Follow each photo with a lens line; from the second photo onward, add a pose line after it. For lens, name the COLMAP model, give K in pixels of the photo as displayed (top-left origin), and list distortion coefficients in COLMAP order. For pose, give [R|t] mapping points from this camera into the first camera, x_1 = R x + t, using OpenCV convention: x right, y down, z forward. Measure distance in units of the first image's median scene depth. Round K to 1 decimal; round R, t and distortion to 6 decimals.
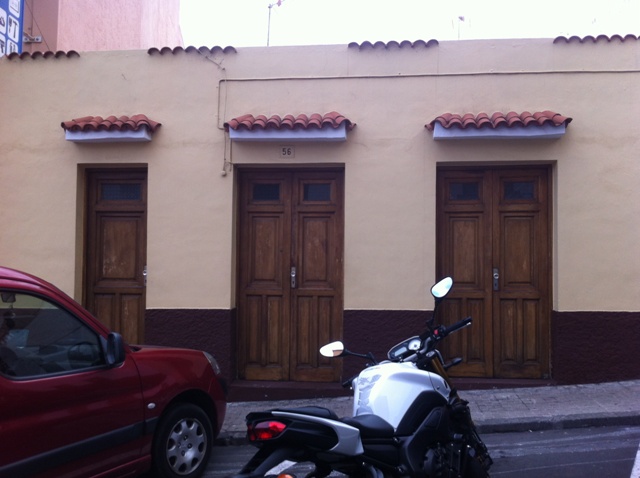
lens RADIAL K [[656.4, 0, 317.7], [0, 656.4, 241.9], [0, 0, 1]] dist [-0.007552, 0.000000]
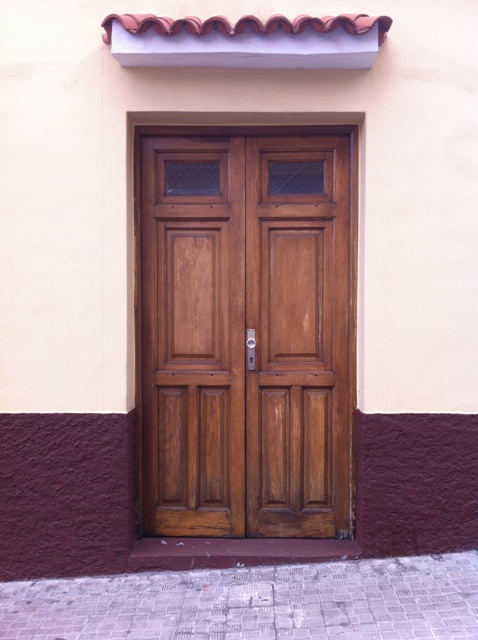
lens RADIAL K [[662.4, 0, 240.9], [0, 662.4, 318.4], [0, 0, 1]] dist [-0.007799, 0.000000]
pose [[0.995522, 0.001012, 0.094526, 0.214506], [-0.003447, 0.999666, 0.025603, 0.019497], [-0.094469, -0.025814, 0.995193, 0.481742]]
